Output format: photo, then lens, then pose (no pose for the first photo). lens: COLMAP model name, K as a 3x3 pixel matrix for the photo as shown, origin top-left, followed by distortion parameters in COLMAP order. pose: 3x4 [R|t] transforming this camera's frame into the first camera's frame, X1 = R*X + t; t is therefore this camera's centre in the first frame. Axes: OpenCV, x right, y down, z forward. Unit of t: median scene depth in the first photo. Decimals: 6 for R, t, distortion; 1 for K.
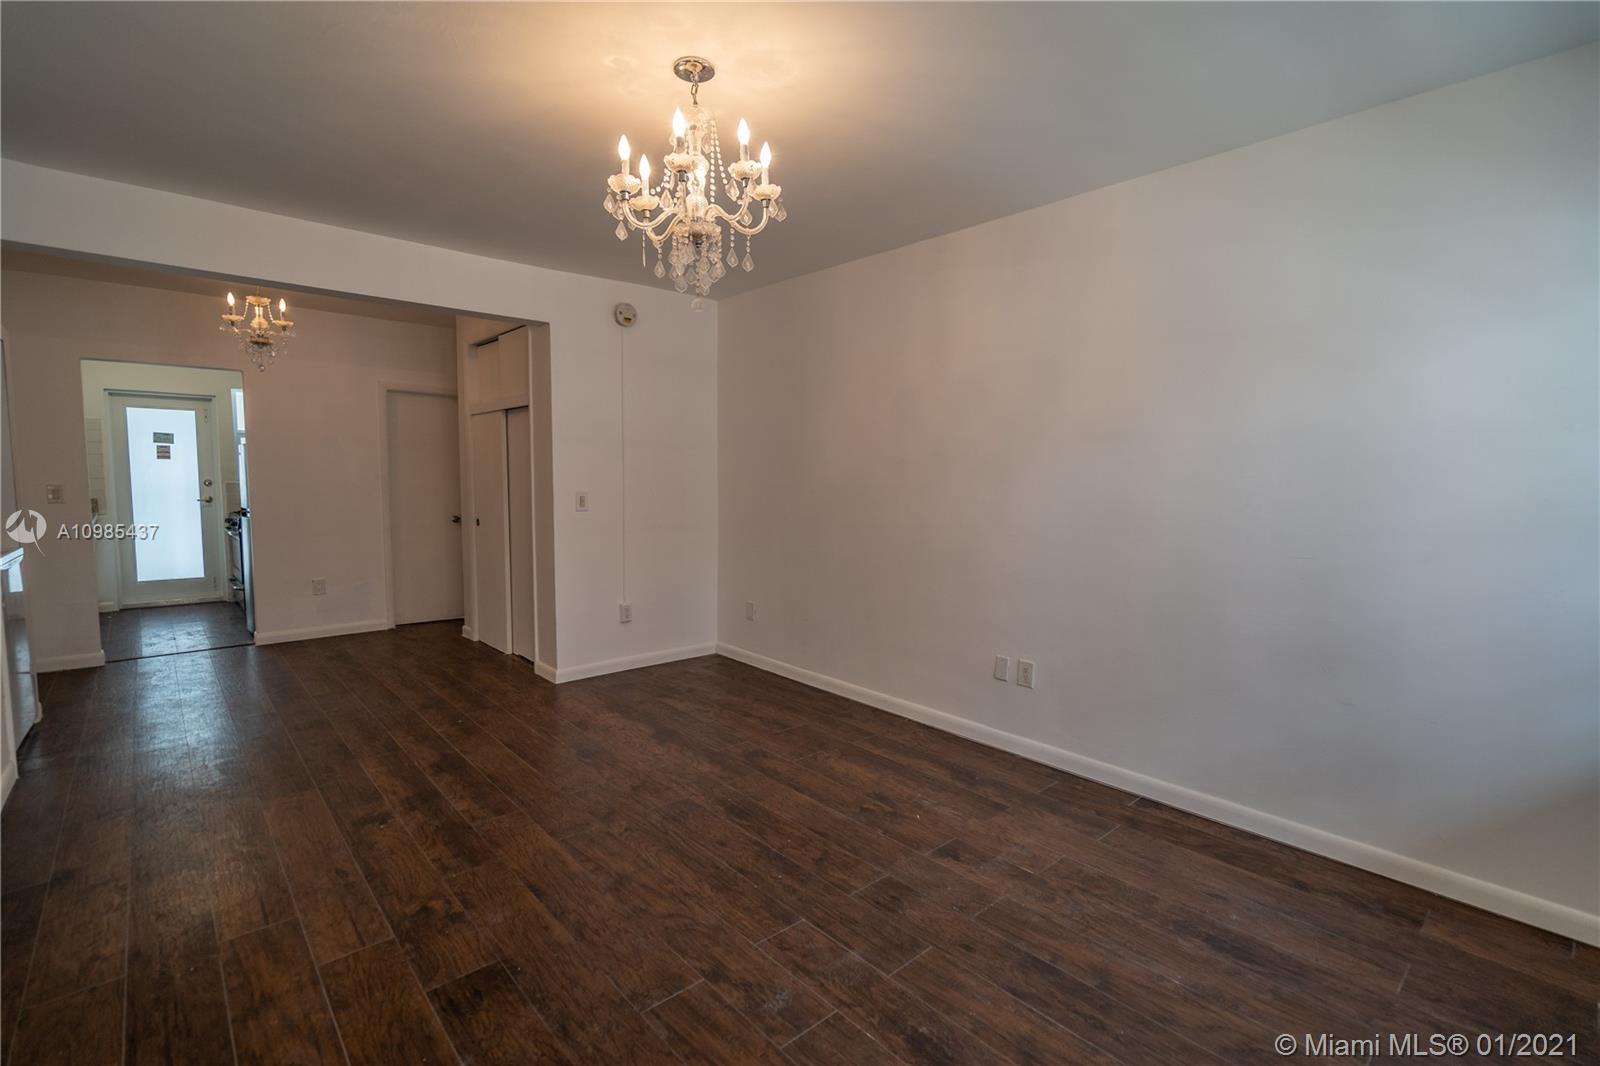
lens RADIAL K [[726.6, 0, 801.7], [0, 726.6, 536.9], [0, 0, 1]] dist [-0.000671, 0.000534]
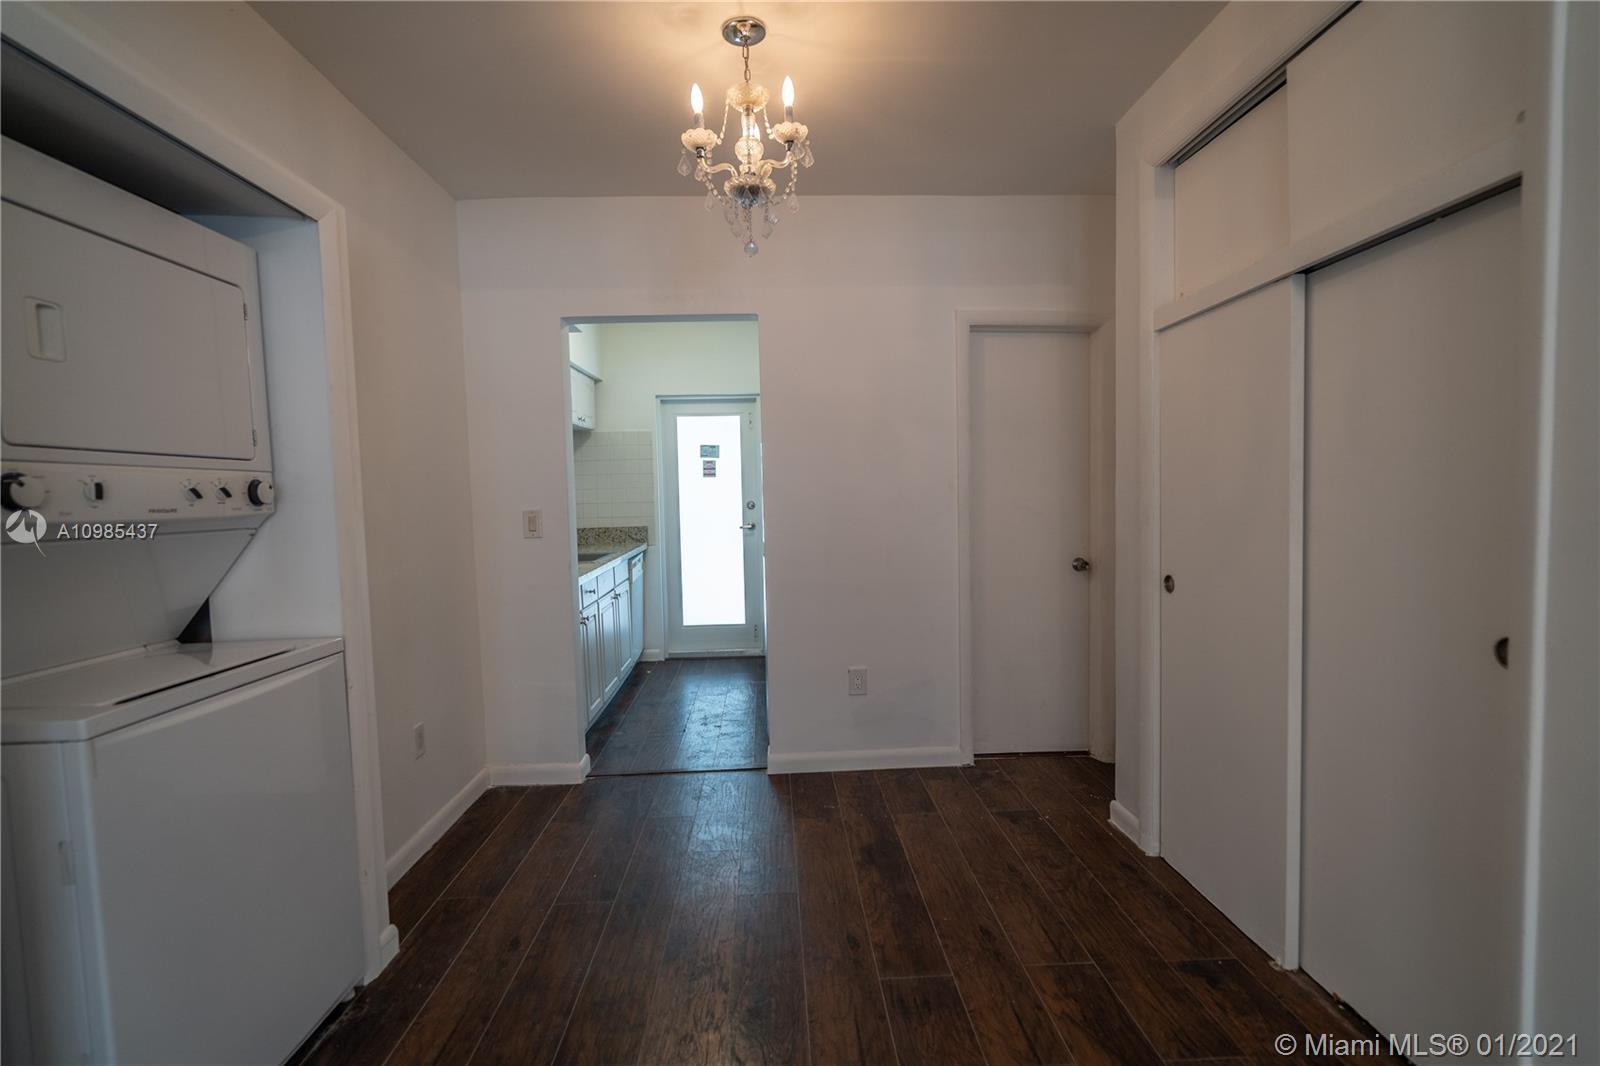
lens RADIAL K [[726.6, 0, 801.7], [0, 726.6, 536.9], [0, 0, 1]] dist [-0.000671, 0.000534]
pose [[0.770092, 0.006152, -0.637903, -0.432338], [-0.022450, 0.999595, -0.017462, -0.043961], [0.637538, 0.027768, 0.769919, 0.683668]]
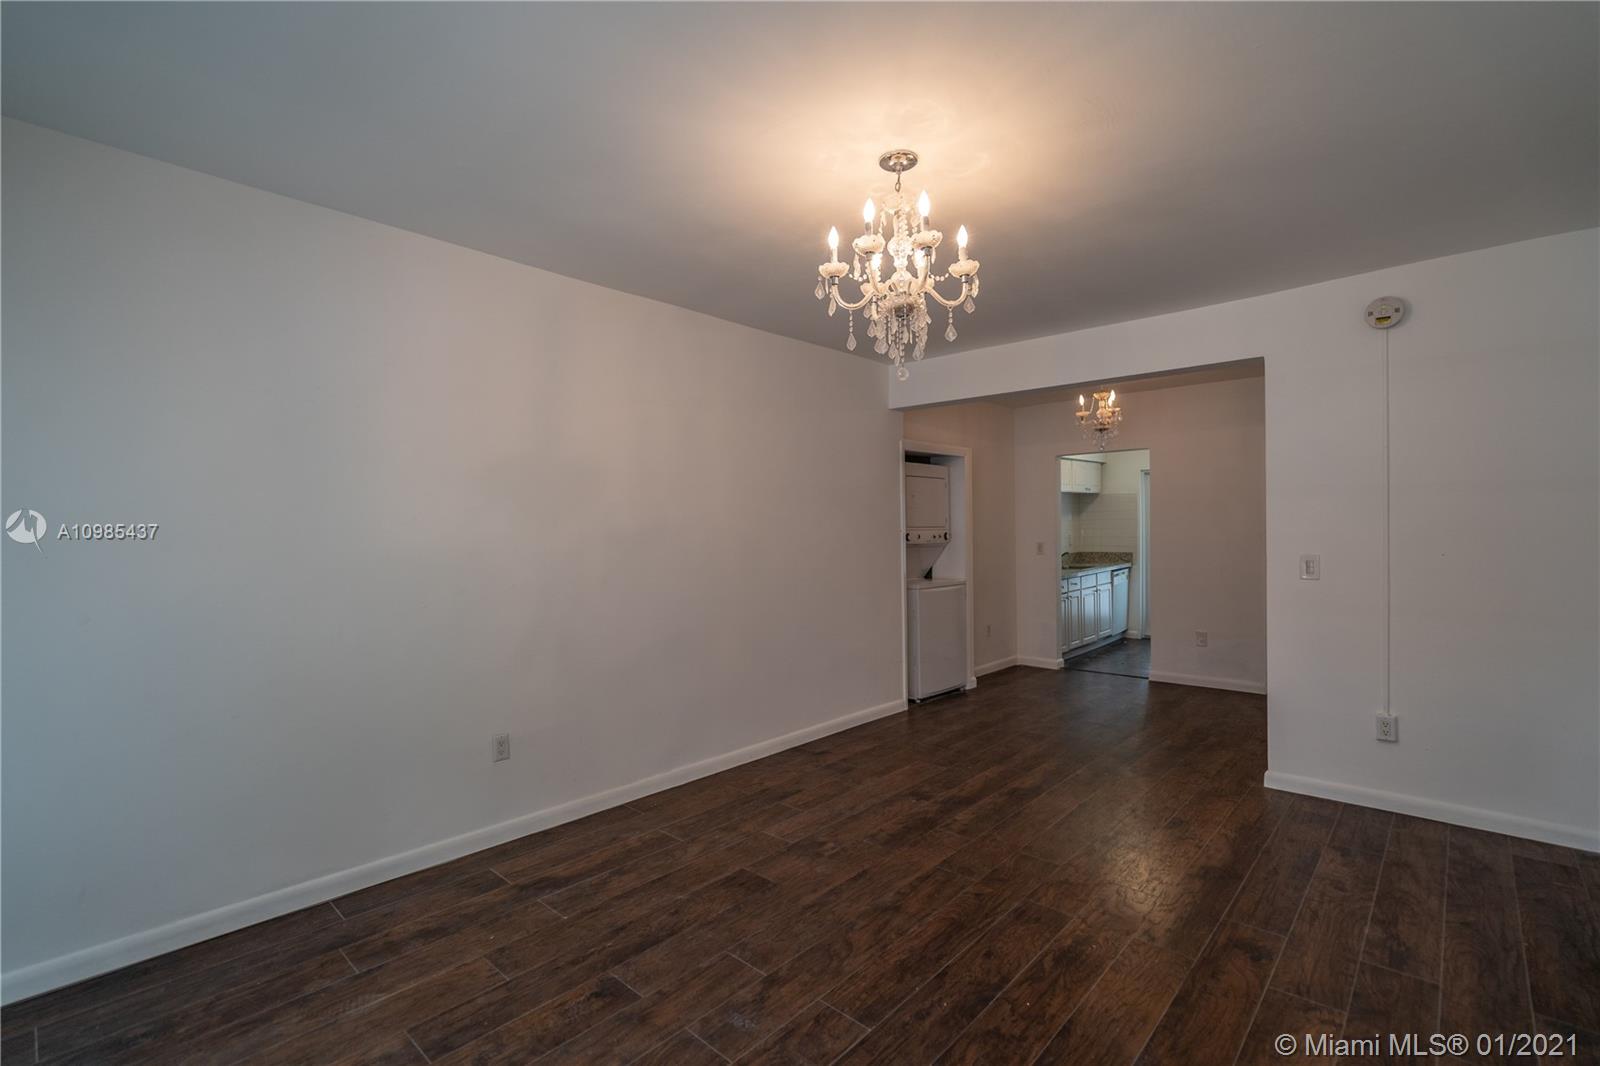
lens RADIAL K [[726.6, 0, 801.7], [0, 726.6, 536.9], [0, 0, 1]] dist [-0.000671, 0.000534]
pose [[0.095142, -0.001446, -0.995463, 0.445171], [-0.077802, 0.996929, -0.008884, -0.032669], [0.992419, 0.078294, 0.094737, 0.392873]]
